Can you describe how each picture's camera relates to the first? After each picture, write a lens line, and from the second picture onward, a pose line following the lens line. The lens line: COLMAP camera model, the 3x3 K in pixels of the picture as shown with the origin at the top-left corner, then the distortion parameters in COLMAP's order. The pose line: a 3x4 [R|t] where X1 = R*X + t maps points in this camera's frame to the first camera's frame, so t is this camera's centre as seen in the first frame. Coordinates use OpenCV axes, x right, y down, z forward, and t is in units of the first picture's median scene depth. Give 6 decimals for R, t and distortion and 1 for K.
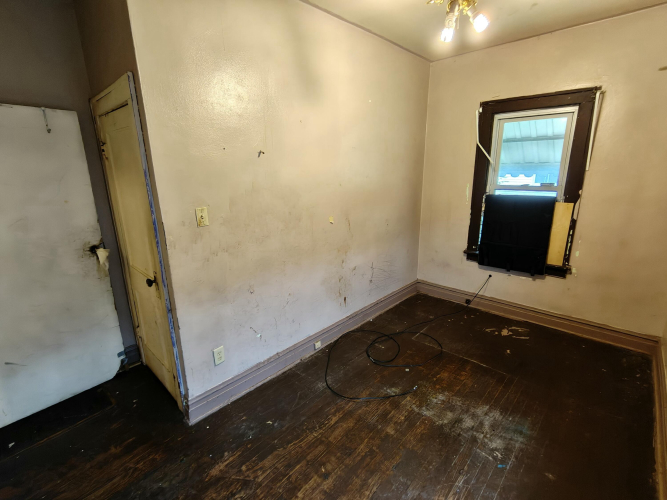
lens RADIAL K [[317.6, 0, 334.5], [0, 317.6, 249.4], [0, 0, 1]] dist [0.000576, 0.002448]
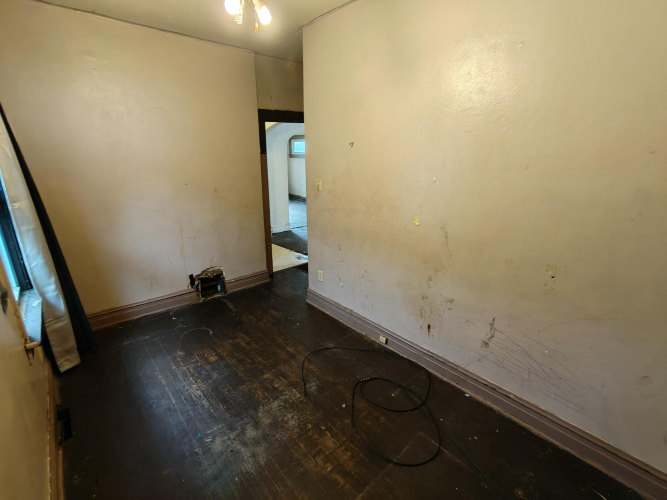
lens RADIAL K [[317.6, 0, 334.3], [0, 317.6, 249.9], [0, 0, 1]] dist [0.000576, 0.002448]
pose [[-0.102095, 0.302692, -0.947605, 1.043974], [-0.261658, 0.910868, 0.319148, -0.291895], [0.959746, 0.280532, -0.013793, 1.019635]]
